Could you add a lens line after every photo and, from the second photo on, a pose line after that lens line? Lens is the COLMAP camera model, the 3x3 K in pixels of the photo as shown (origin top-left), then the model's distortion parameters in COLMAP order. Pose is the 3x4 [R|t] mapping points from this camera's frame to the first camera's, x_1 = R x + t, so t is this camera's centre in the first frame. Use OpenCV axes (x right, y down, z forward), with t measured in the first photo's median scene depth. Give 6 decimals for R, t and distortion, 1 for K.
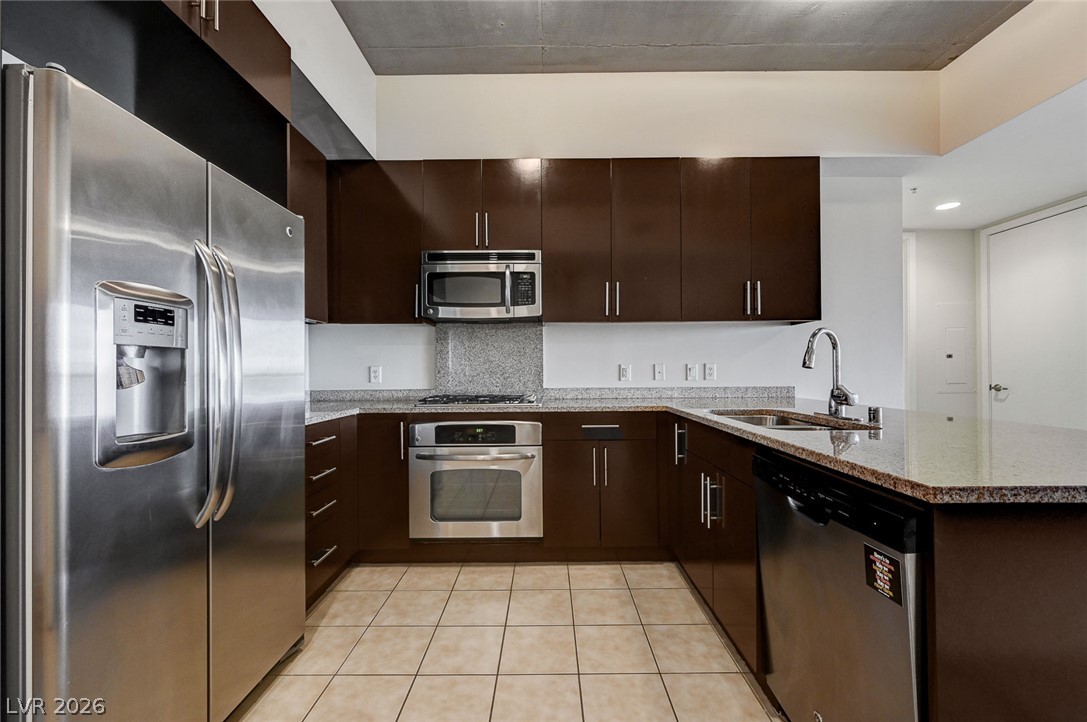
lens RADIAL K [[432.7, 0, 546.3], [0, 432.7, 368.1], [0, 0, 1]] dist [-0.000690, 0.000059]
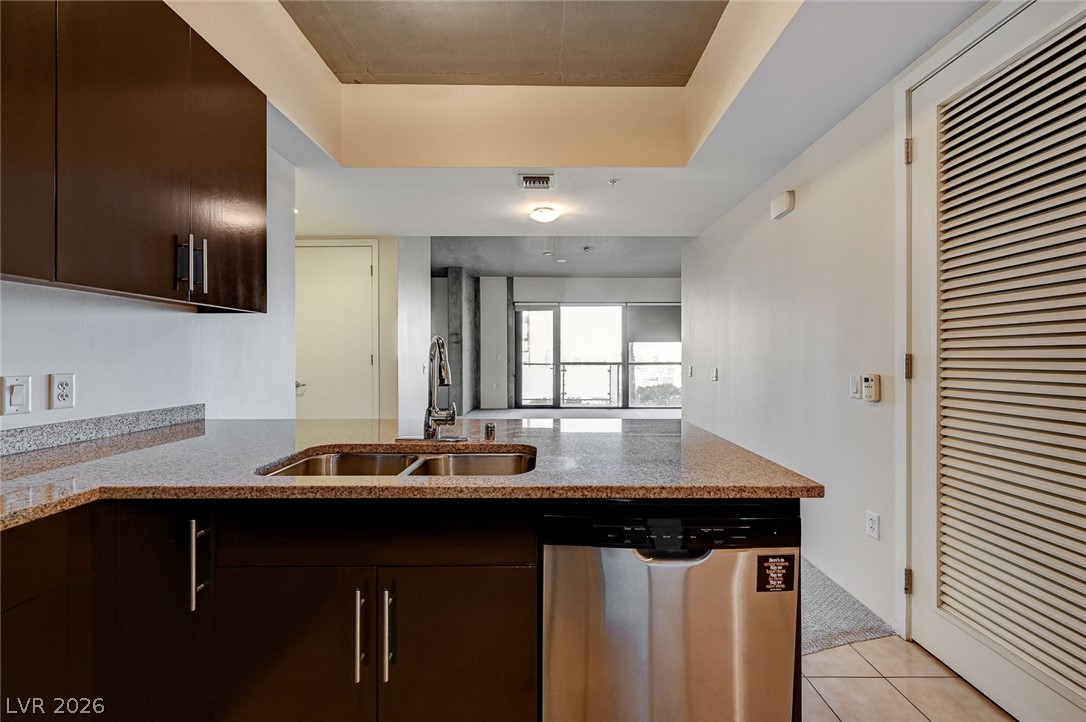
lens RADIAL K [[433.4, 0, 547.6], [0, 433.4, 357.2], [0, 0, 1]] dist [-0.000651, 0.000121]
pose [[-0.002225, 0.004229, 0.999989, -0.139571], [-0.001572, 0.999990, -0.004233, -0.035944], [-0.999996, -0.001581, -0.002218, 0.580297]]
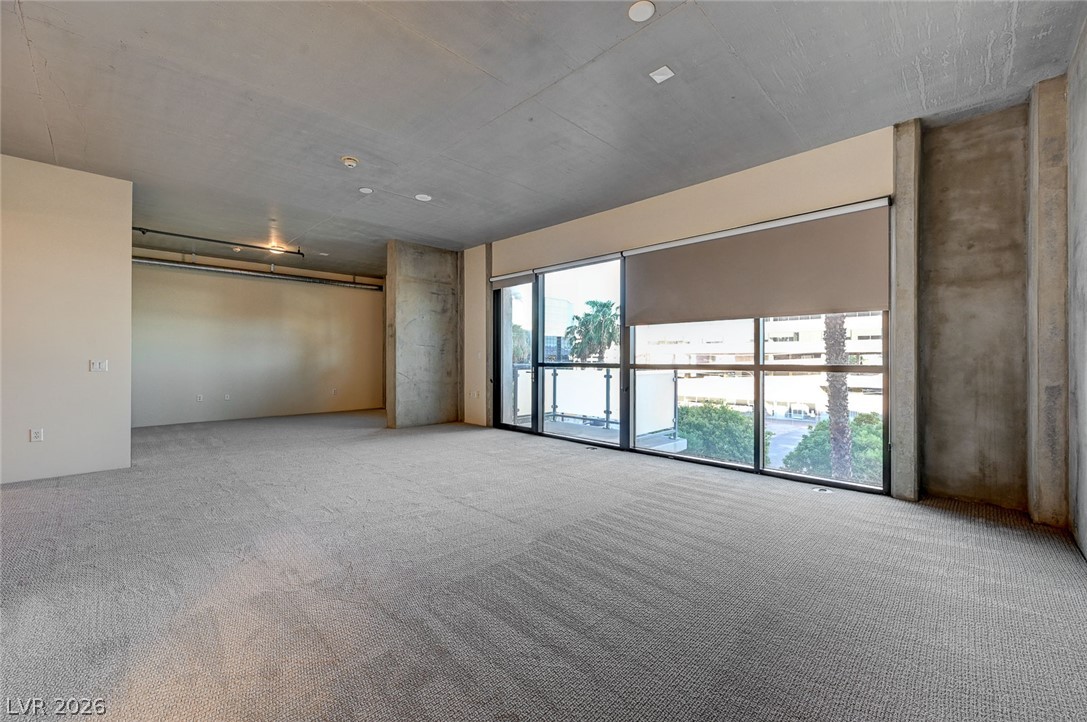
lens RADIAL K [[433.8, 0, 548.1], [0, 433.8, 357.2], [0, 0, 1]] dist [-0.000651, 0.000121]
pose [[0.695279, 0.010875, 0.718657, 2.120371], [-0.008040, 0.999941, -0.007352, -0.018828], [-0.718695, -0.000666, 0.695326, -1.402201]]
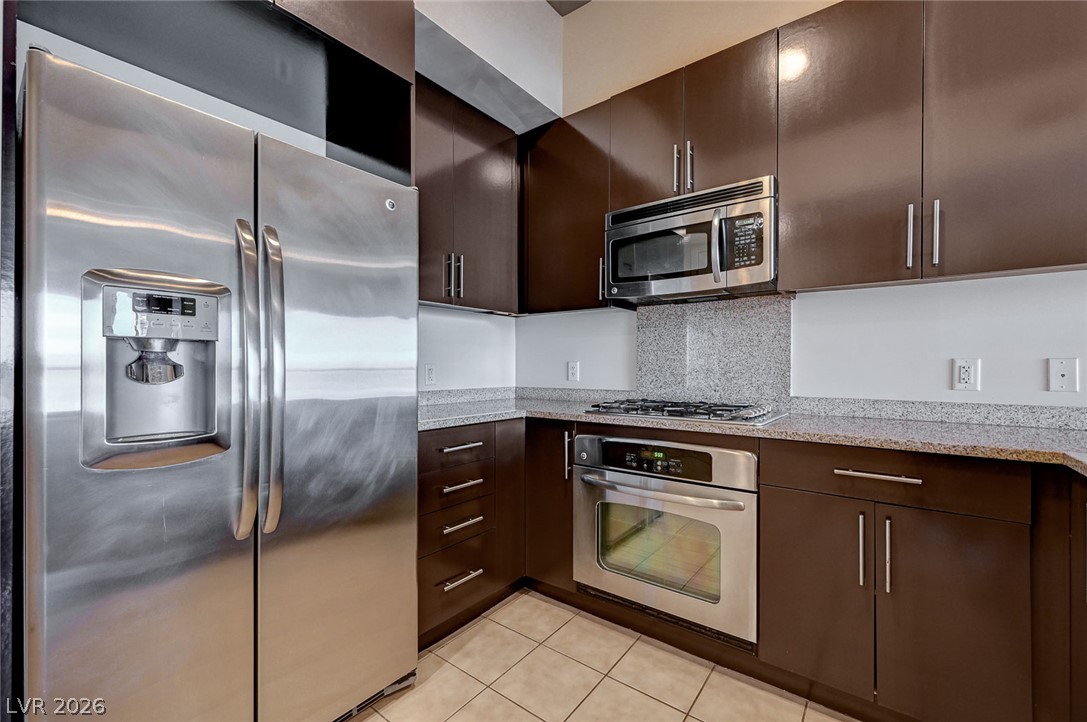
lens RADIAL K [[448.0, 0, 544.2], [0, 448.0, 367.2], [0, 0, 1]] dist [-0.001616, 0.000179]
pose [[0.793590, 0.009160, -0.608385, 0.135160], [-0.004941, 0.999951, 0.008610, -0.000805], [0.608433, -0.003826, 0.793596, 0.326326]]
